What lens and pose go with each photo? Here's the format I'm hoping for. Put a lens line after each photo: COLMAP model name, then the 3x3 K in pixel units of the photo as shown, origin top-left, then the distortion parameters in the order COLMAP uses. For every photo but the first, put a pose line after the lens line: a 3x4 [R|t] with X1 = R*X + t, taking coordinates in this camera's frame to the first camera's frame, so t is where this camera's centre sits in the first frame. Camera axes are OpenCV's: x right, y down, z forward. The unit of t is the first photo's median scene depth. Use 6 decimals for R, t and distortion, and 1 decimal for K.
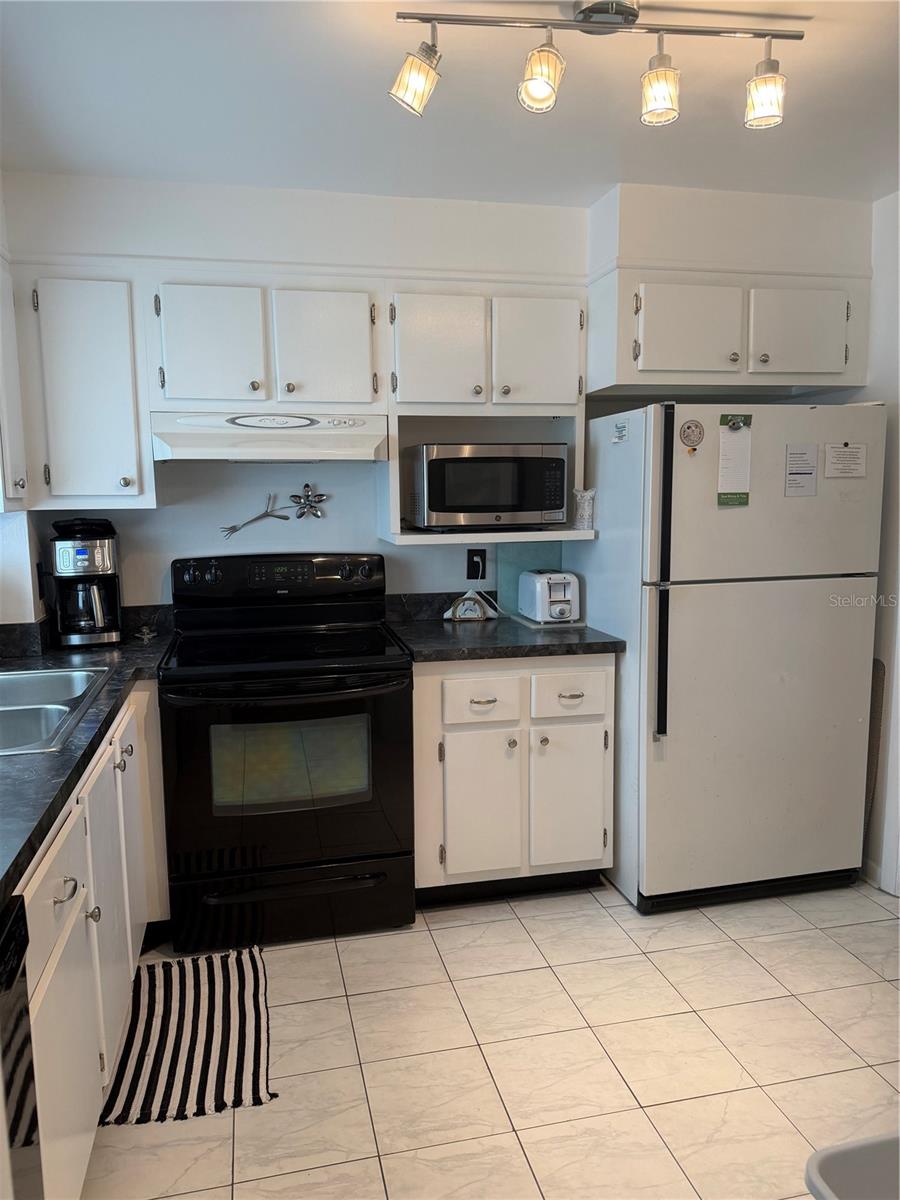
lens RADIAL K [[842.2, 0, 447.3], [0, 842.2, 603.3], [0, 0, 1]] dist [0.131119, -0.242749]
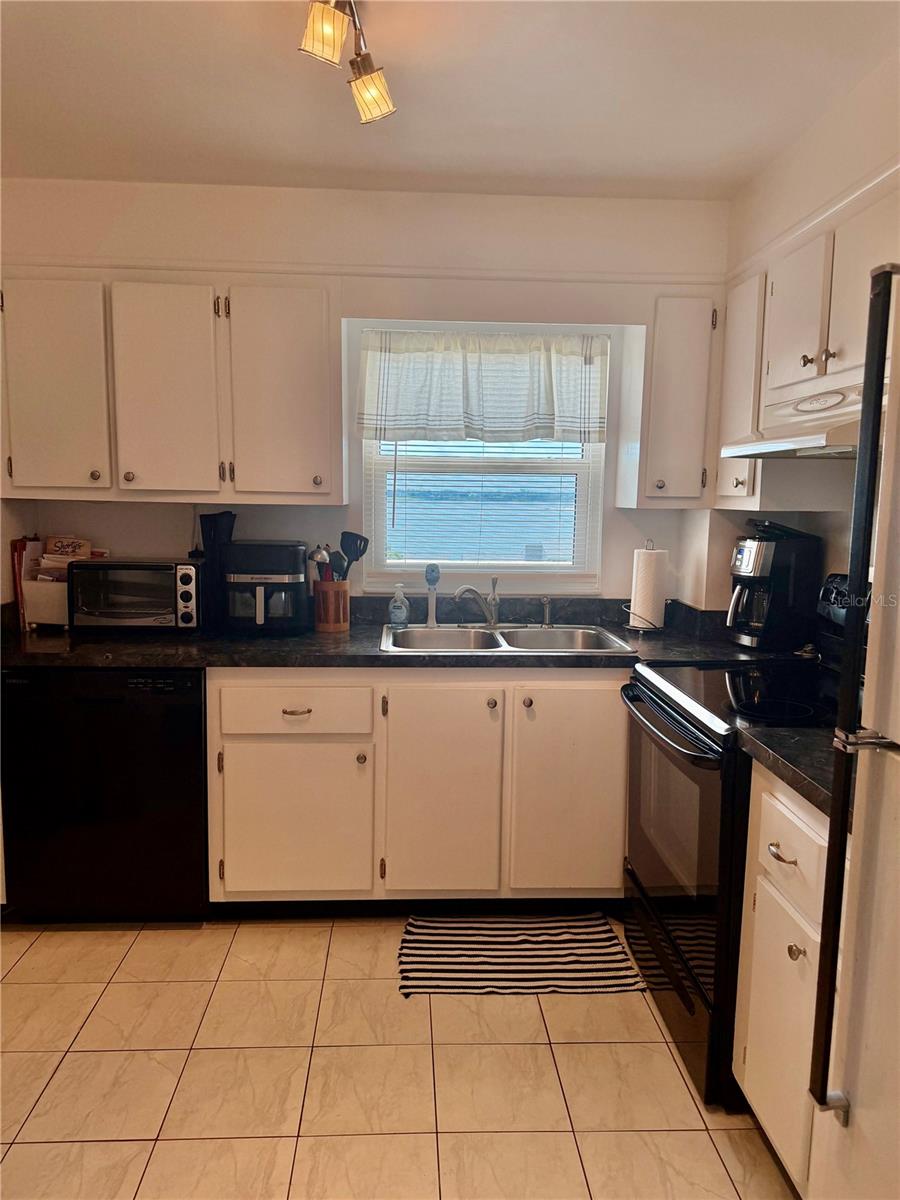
lens RADIAL K [[828.8, 0, 450.0], [0, 828.8, 600.0], [0, 0, 1]] dist [-0.032530, -0.000997]
pose [[-0.179307, 0.131169, -0.975010, 0.852421], [-0.146224, 0.976510, 0.158262, -0.158313], [0.972866, 0.170947, -0.155915, 1.164957]]
